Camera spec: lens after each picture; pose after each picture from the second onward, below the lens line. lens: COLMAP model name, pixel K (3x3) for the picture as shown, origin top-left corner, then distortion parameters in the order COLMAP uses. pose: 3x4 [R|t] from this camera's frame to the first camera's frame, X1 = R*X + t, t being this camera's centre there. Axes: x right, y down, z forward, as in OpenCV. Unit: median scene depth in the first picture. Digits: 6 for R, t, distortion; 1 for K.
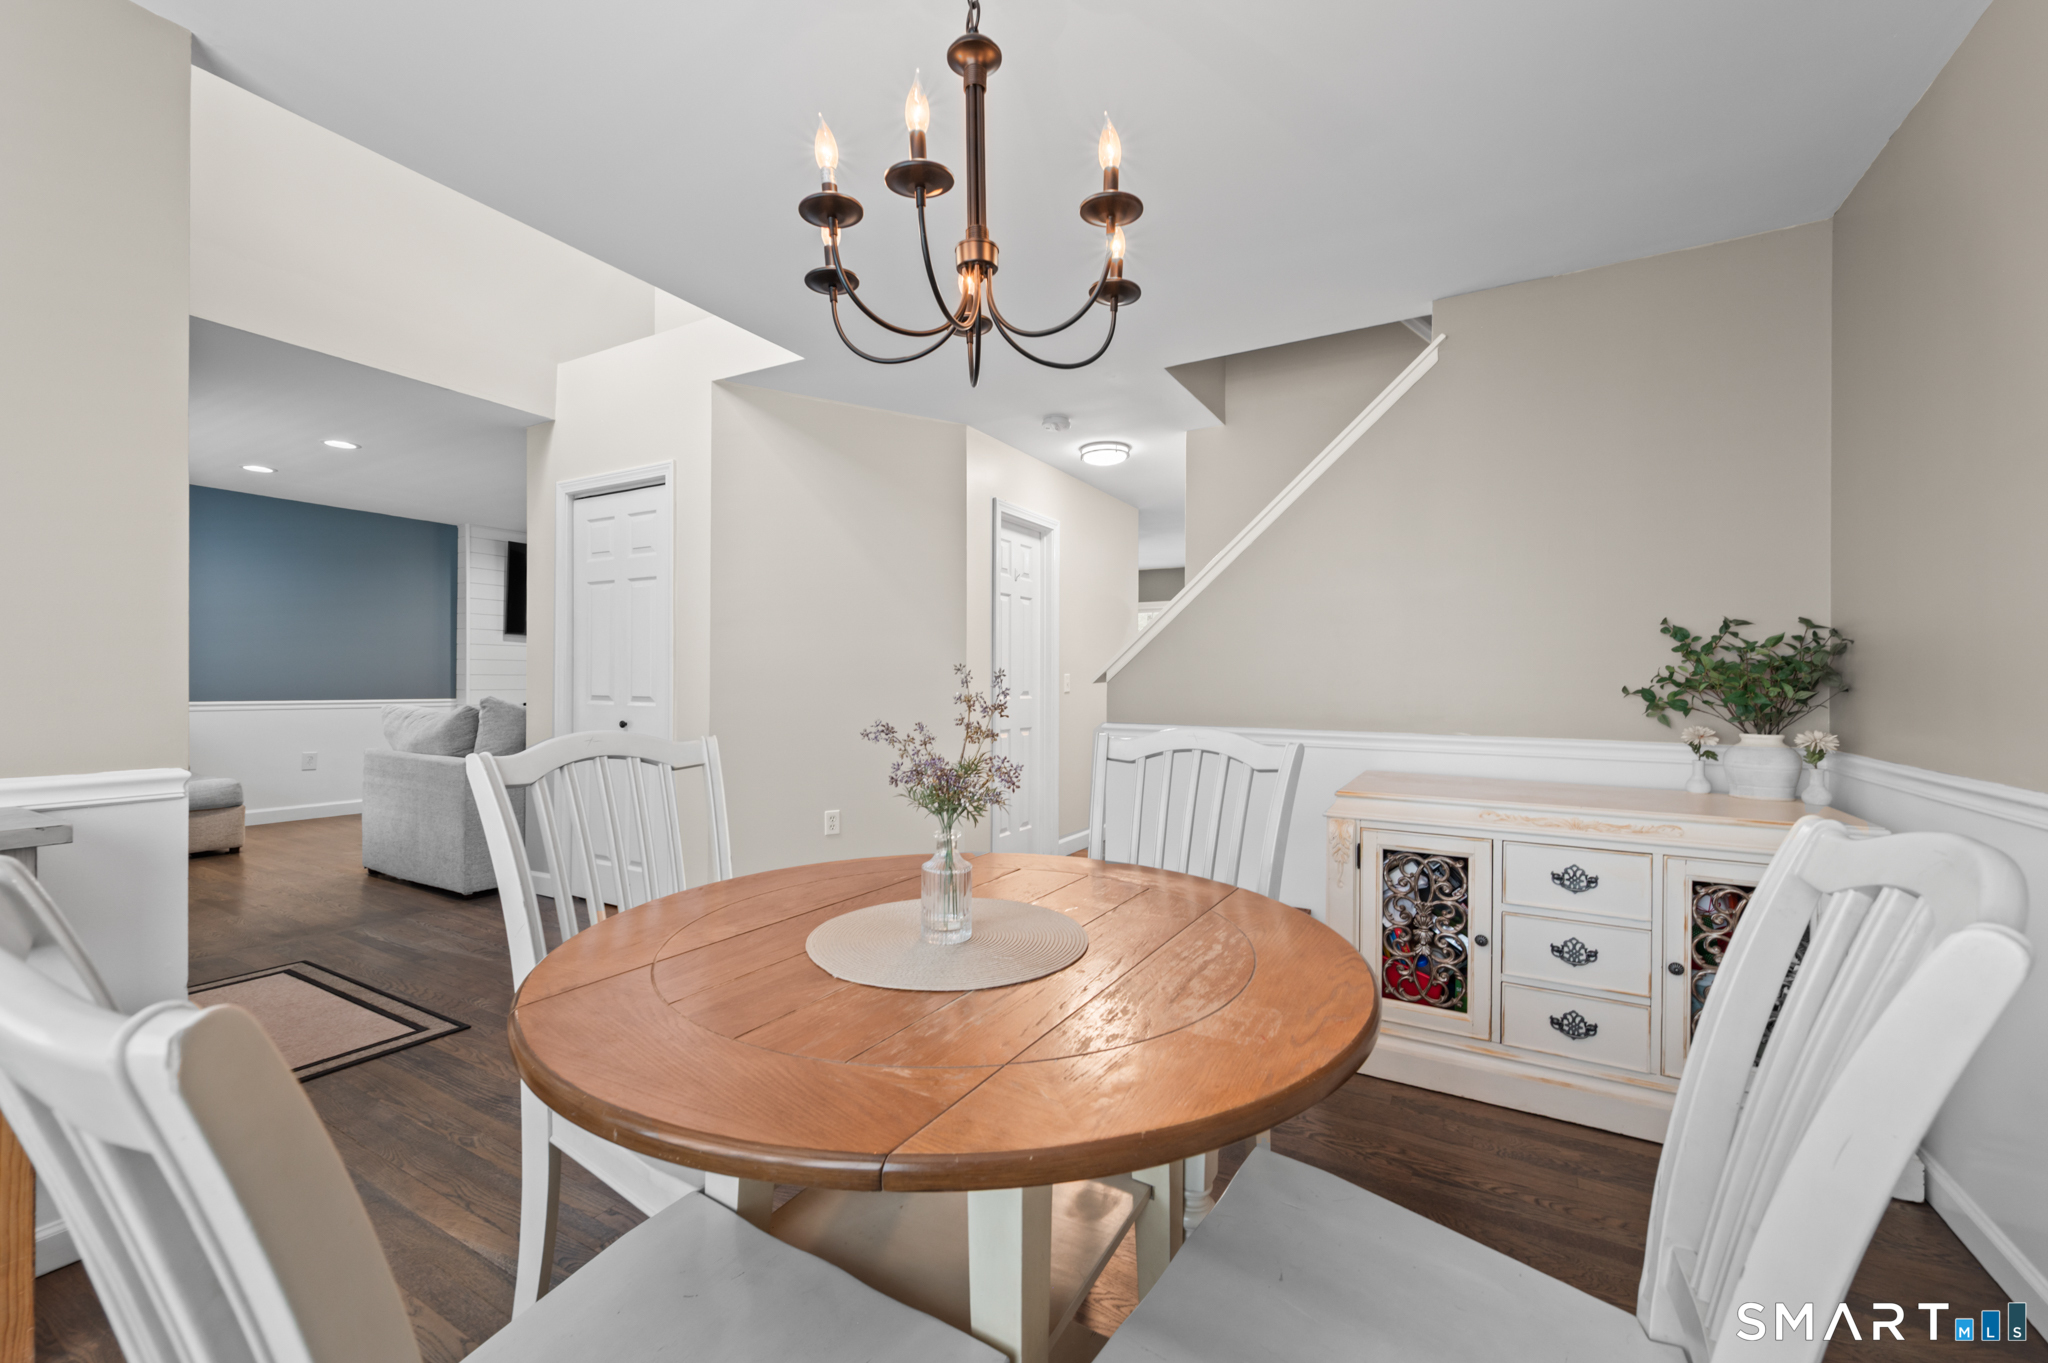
lens RADIAL K [[823.8, 0, 1028.1], [0, 823.8, 675.9], [0, 0, 1]] dist [-0.000444, -0.000220]
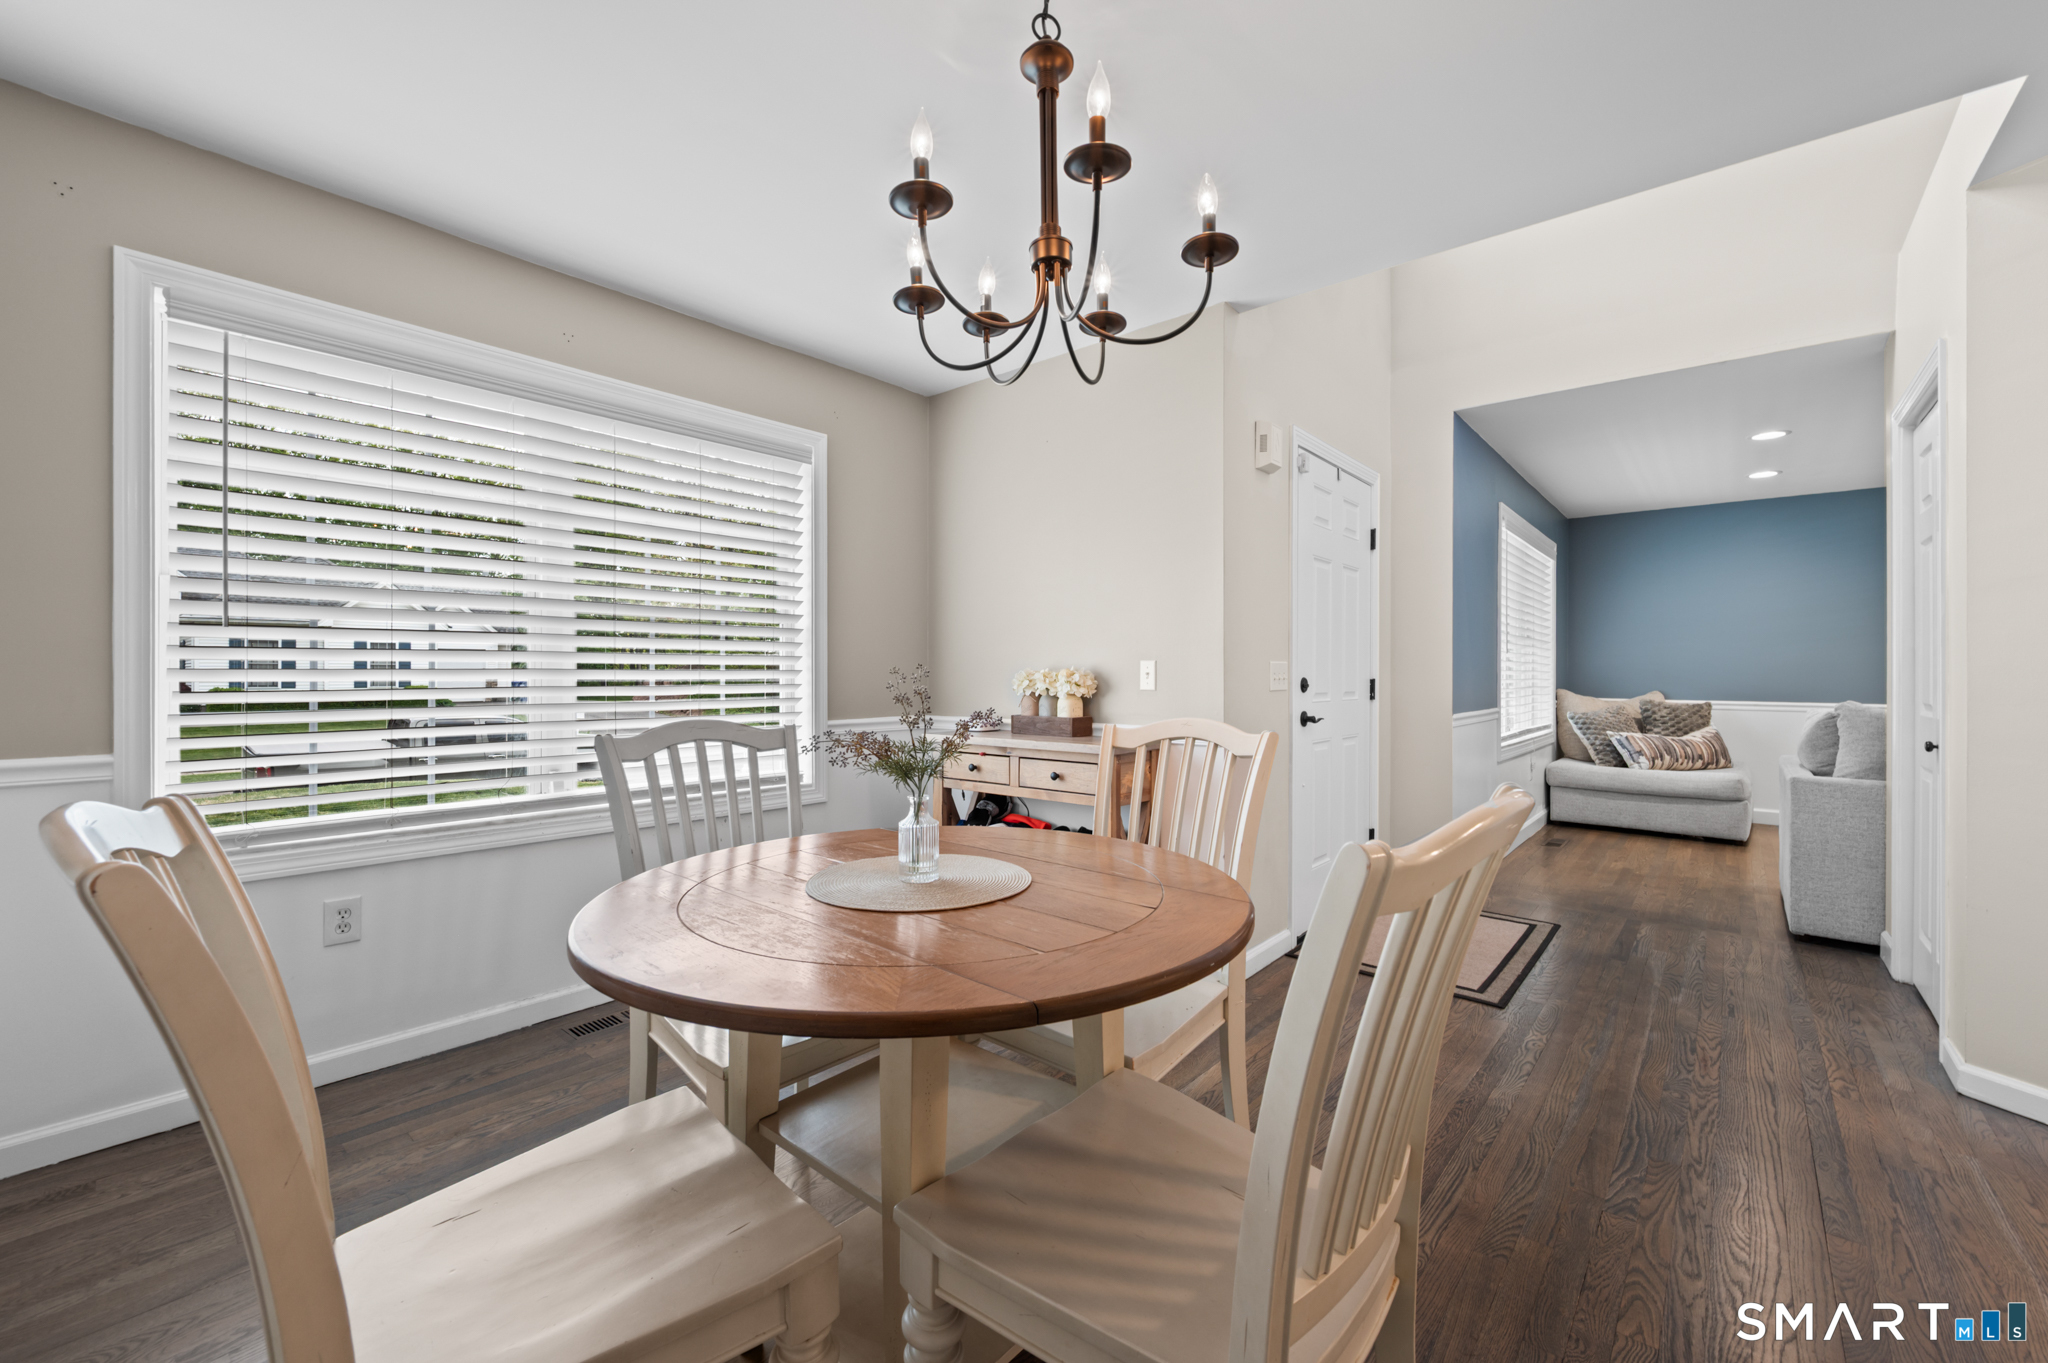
lens RADIAL K [[823.8, 0, 1028.1], [0, 823.8, 675.9], [0, 0, 1]] dist [-0.000444, -0.000220]
pose [[-0.192380, -0.004582, -0.981310, 0.375939], [0.001310, 0.999987, -0.004926, 0.003182], [0.981320, -0.002233, -0.192371, 0.474317]]
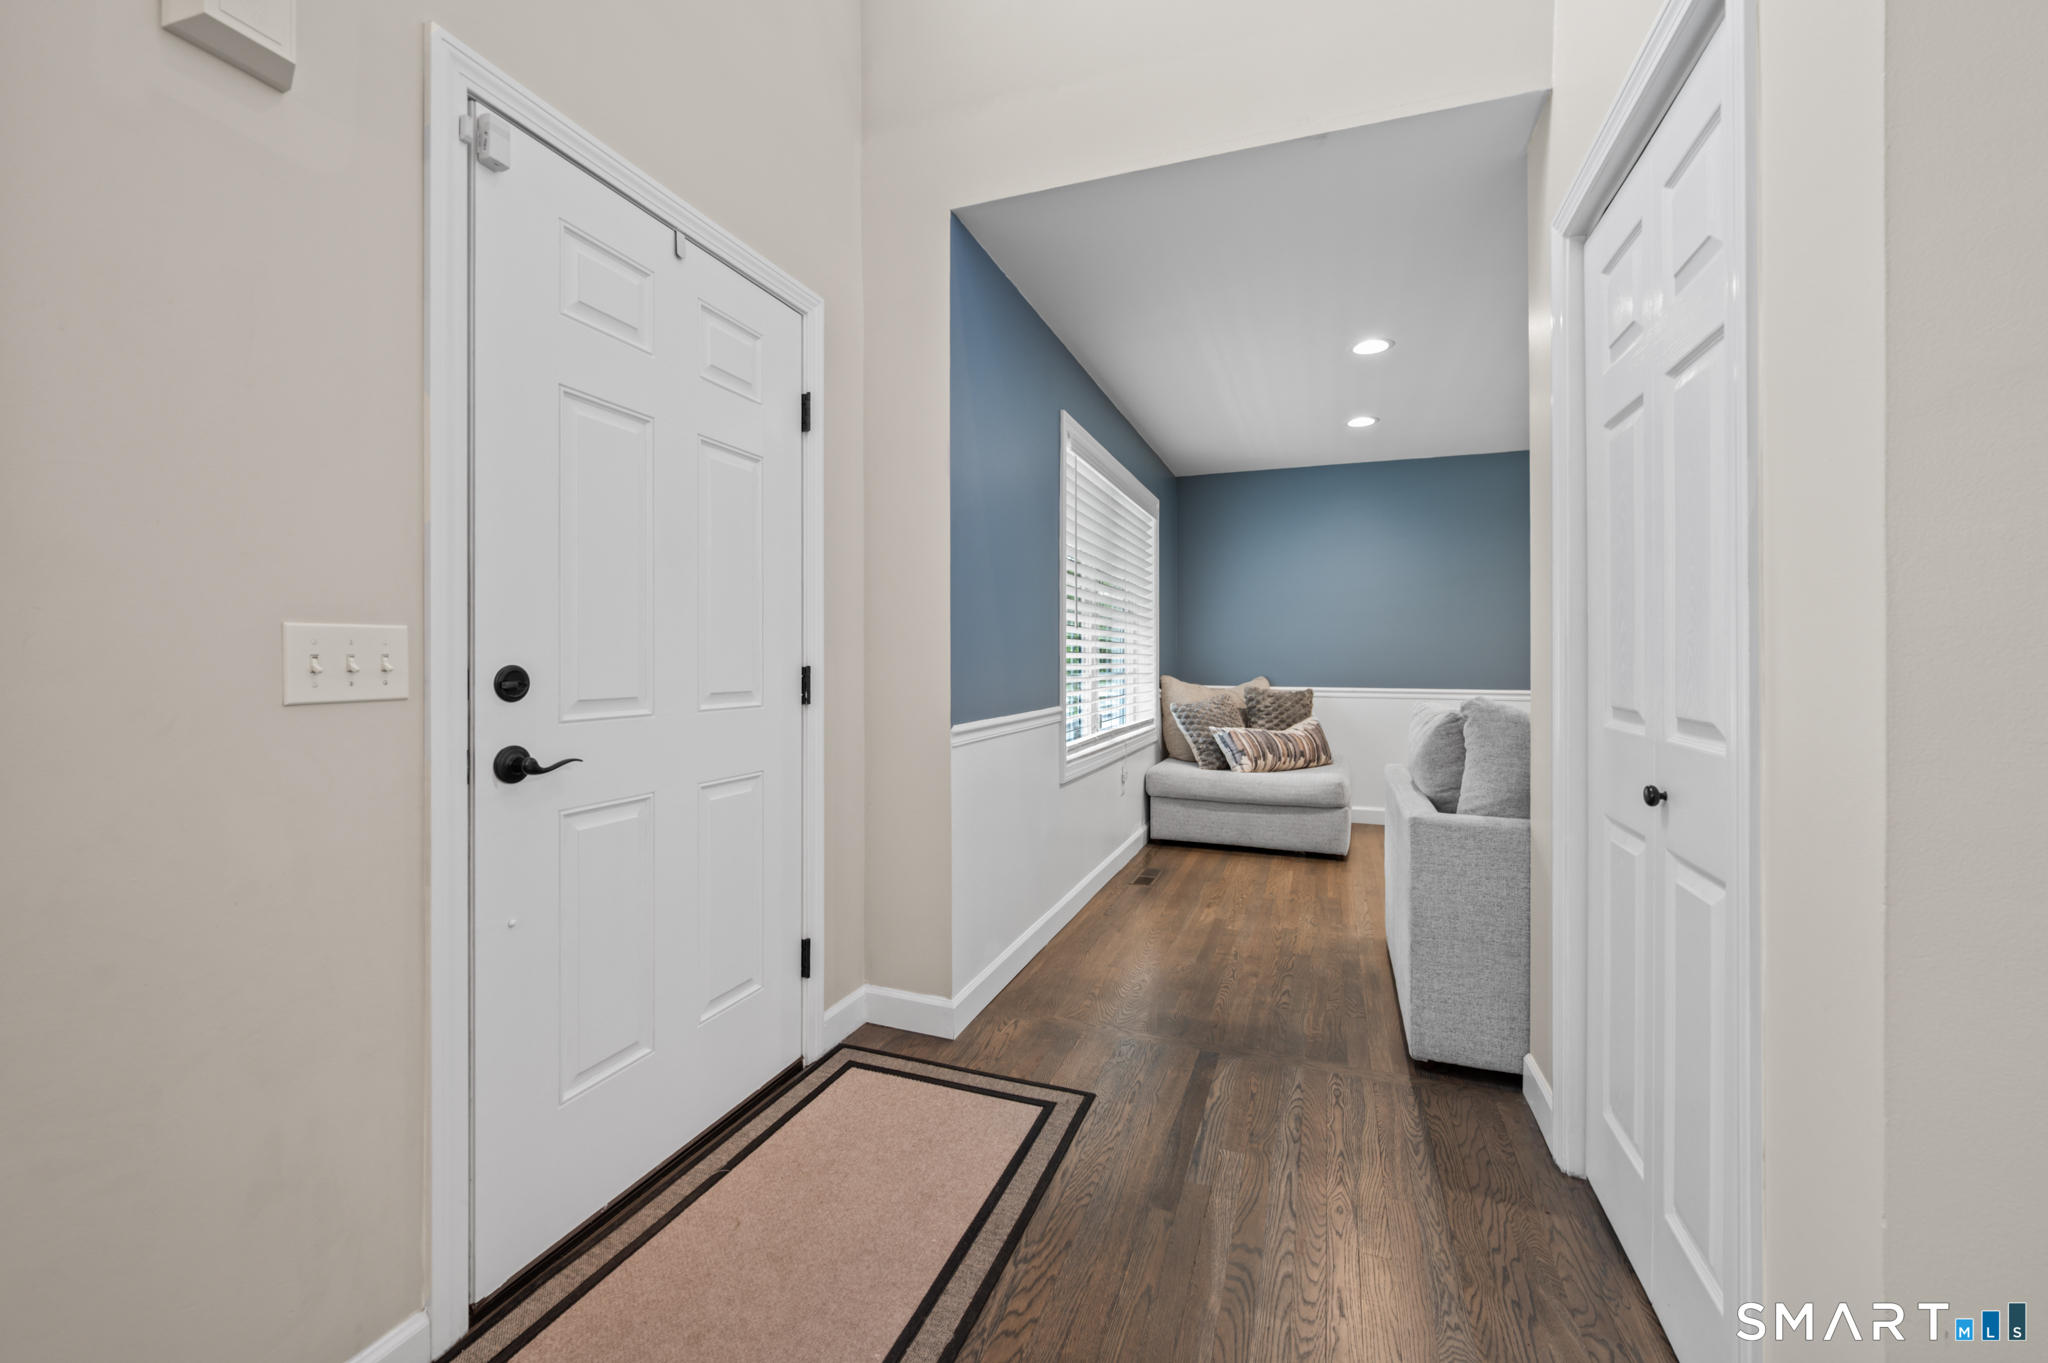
lens RADIAL K [[814.6, 0, 1034.3], [0, 814.6, 661.8], [0, 0, 1]] dist [-0.000059, 0.000100]
pose [[0.165761, -0.003879, -0.986158, -0.232847], [0.007230, 0.999970, -0.002718, 0.001659], [0.986139, -0.006680, 0.165784, 0.812400]]
